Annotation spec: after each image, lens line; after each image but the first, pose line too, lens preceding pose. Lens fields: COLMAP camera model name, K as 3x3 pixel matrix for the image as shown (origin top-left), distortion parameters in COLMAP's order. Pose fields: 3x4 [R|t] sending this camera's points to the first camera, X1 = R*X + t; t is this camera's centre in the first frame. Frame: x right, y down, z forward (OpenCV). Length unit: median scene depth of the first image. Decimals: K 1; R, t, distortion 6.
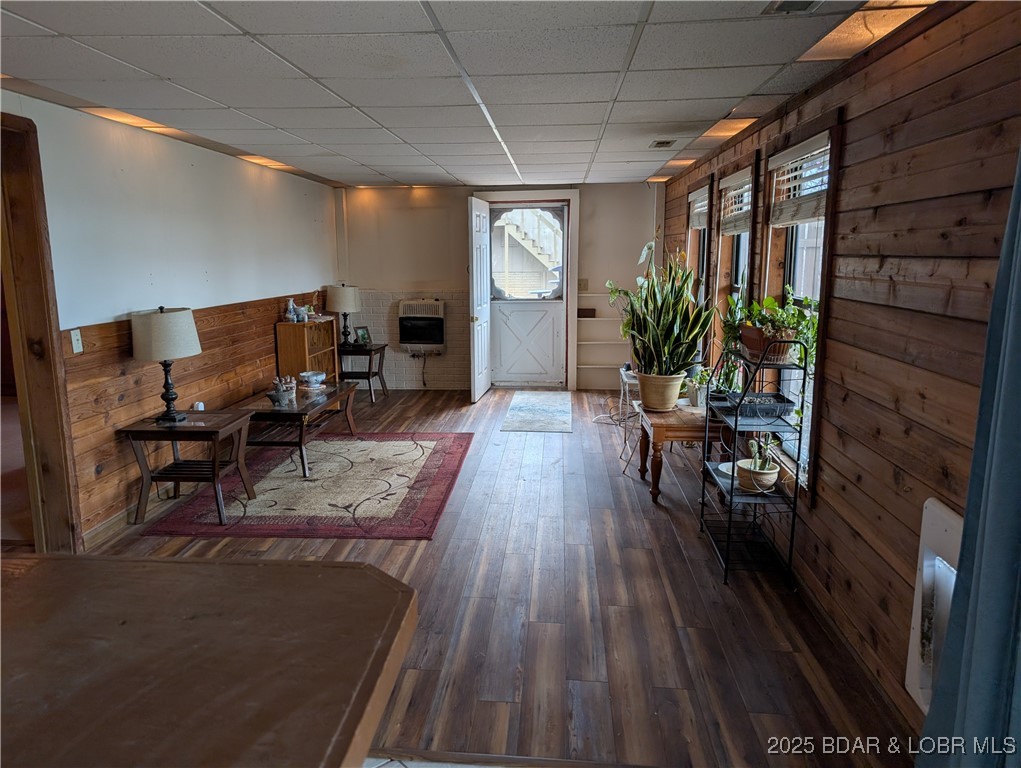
lens RADIAL K [[729.8, 0, 492.7], [0, 729.8, 386.1], [0, 0, 1]] dist [0.022089, -0.019478]
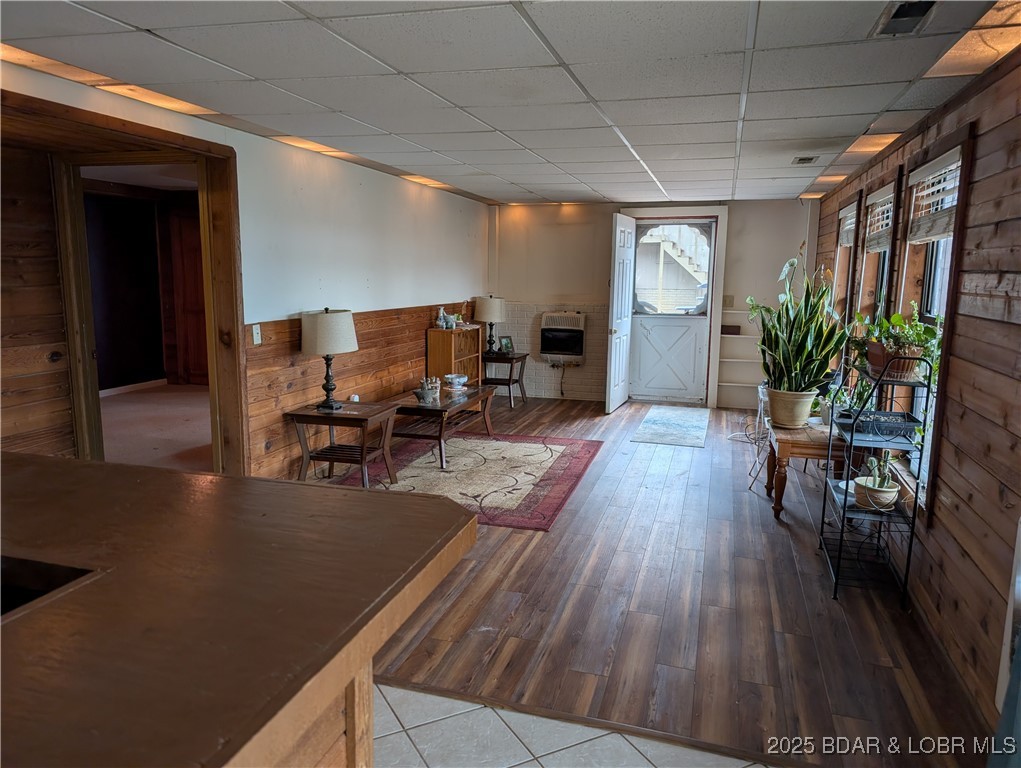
lens RADIAL K [[729.8, 0, 497.7], [0, 729.8, 390.9], [0, 0, 1]] dist [0.022089, -0.019478]
pose [[0.978454, 0.051097, -0.200043, 0.042344], [-0.054388, 0.998459, -0.010989, 0.018273], [0.199174, 0.021632, 0.979725, -0.059496]]
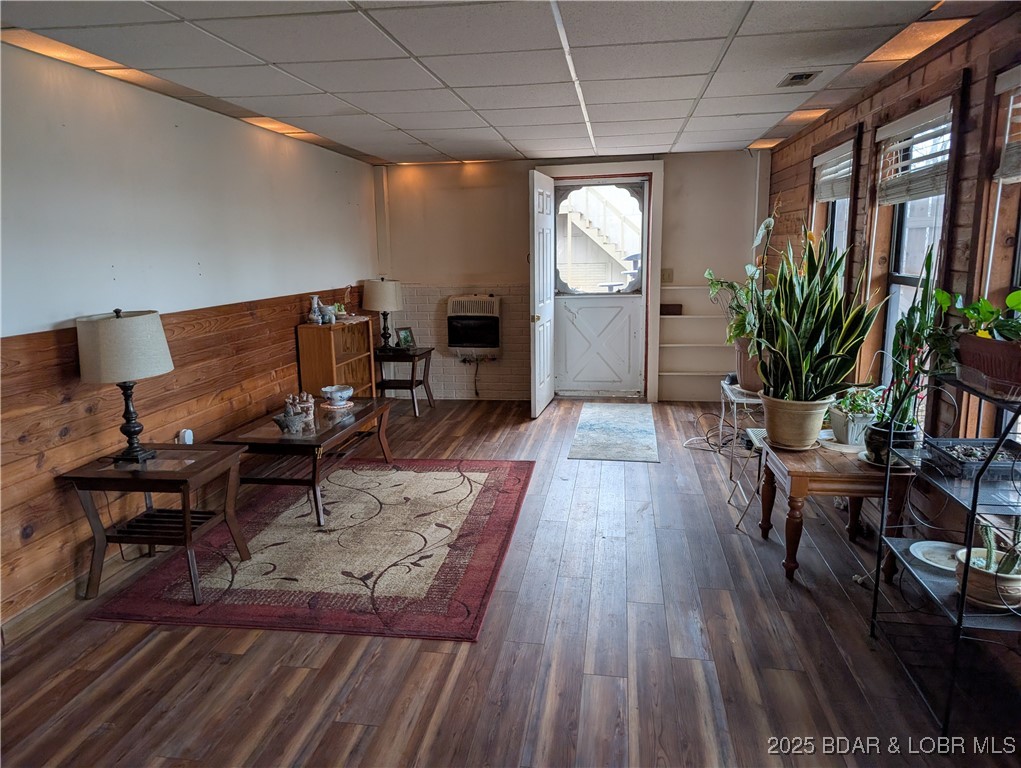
lens RADIAL K [[729.8, 0, 494.0], [0, 729.8, 391.3], [0, 0, 1]] dist [0.022089, -0.019478]
pose [[0.996823, 0.003719, -0.079567, -0.010728], [-0.002455, 0.999869, 0.015984, -0.036786], [0.079616, -0.015738, 0.996701, 0.276878]]
